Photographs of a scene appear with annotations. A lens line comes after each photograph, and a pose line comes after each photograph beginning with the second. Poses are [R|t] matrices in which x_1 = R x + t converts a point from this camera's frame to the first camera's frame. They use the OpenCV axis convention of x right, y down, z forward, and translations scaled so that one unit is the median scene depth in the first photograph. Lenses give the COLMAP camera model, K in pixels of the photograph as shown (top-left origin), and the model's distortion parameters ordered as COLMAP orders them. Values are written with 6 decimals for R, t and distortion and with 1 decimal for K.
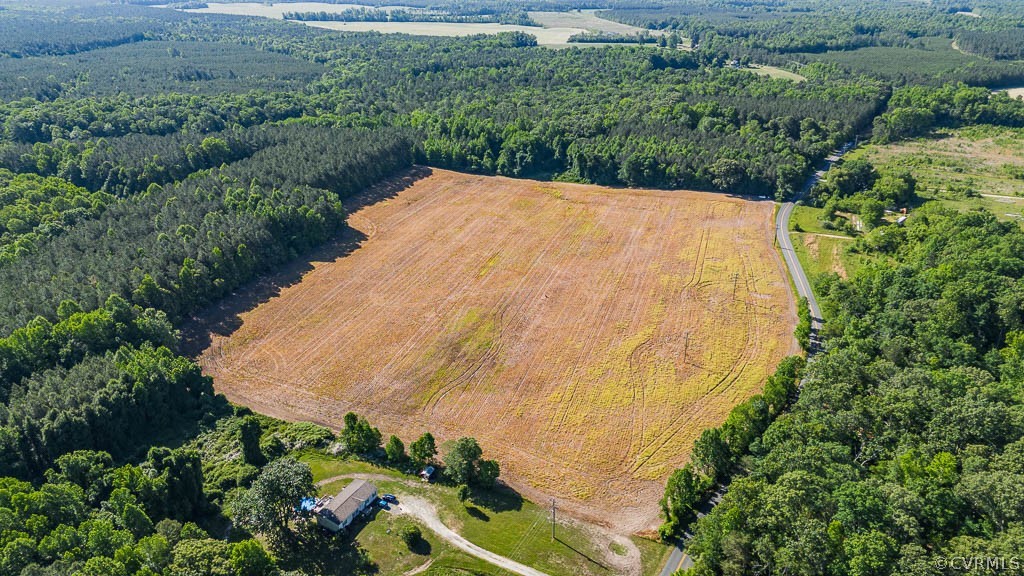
lens RADIAL K [[716.4, 0, 505.8], [0, 716.4, 291.5], [0, 0, 1]] dist [0.075272, -0.075003]
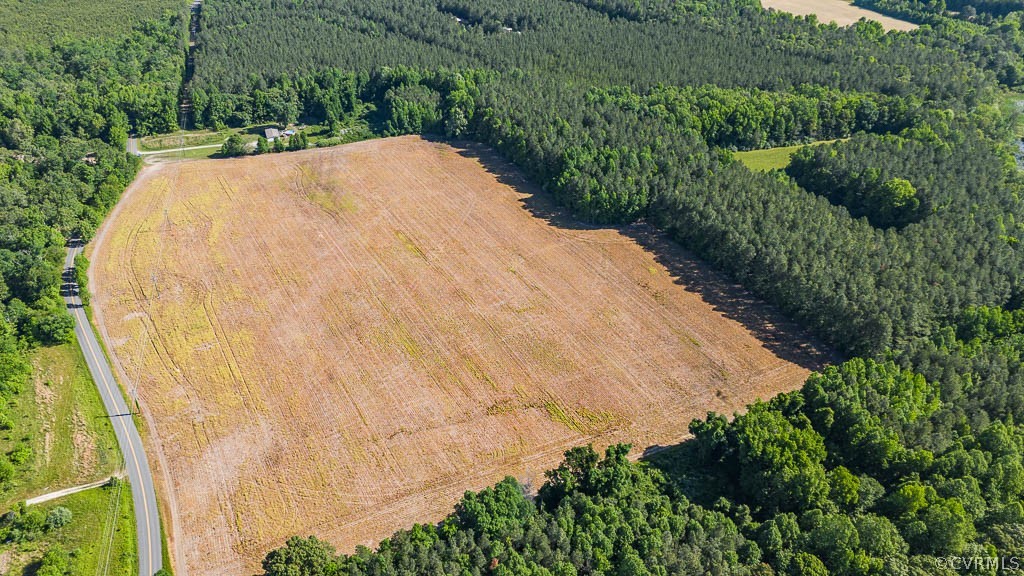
lens RADIAL K [[716.4, 0, 516.5], [0, 716.4, 287.2], [0, 0, 1]] dist [0.075272, -0.075003]
pose [[-0.657748, 0.409961, -0.631902, 0.418389], [-0.324507, 0.602842, 0.728888, -0.608311], [0.679752, 0.684481, -0.263483, 1.073142]]
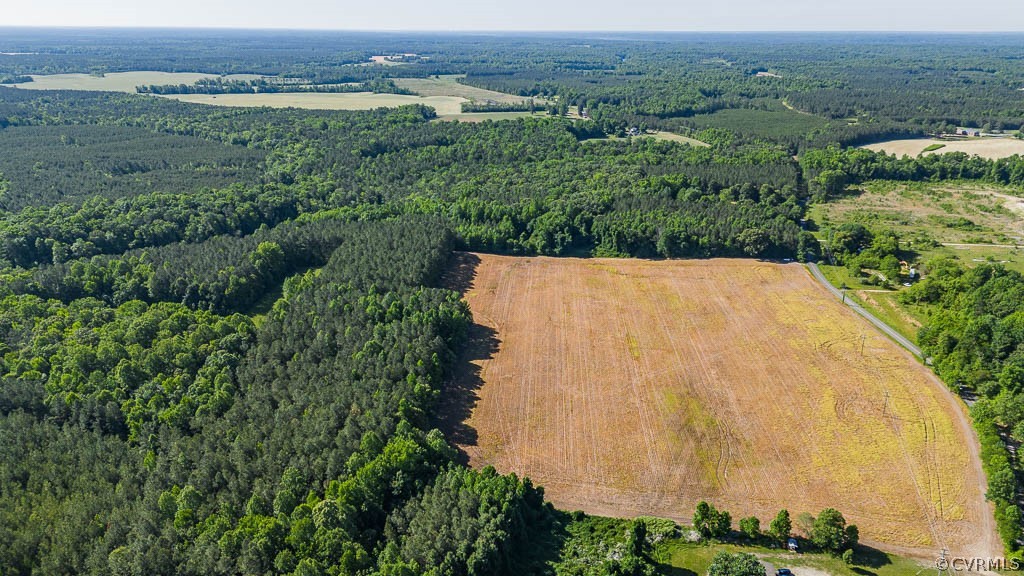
lens RADIAL K [[716.4, 0, 508.1], [0, 716.4, 290.5], [0, 0, 1]] dist [0.075272, -0.075003]
pose [[0.967550, -0.090346, 0.235978, -0.350613], [0.106664, 0.992643, -0.057299, -0.060103], [-0.229065, 0.080610, 0.970068, -0.026572]]
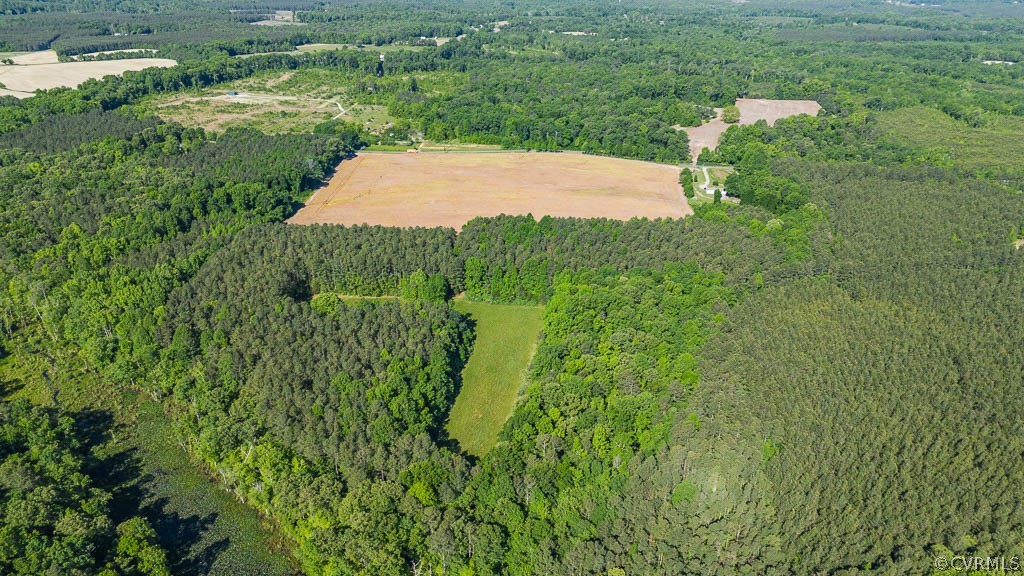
lens RADIAL K [[716.4, 0, 514.0], [0, 716.4, 295.1], [0, 0, 1]] dist [0.075272, -0.075003]
pose [[-0.337677, -0.414473, 0.845096, -1.174420], [0.367100, 0.768744, 0.523709, -0.565811], [-0.866725, 0.487079, -0.107434, 0.980150]]
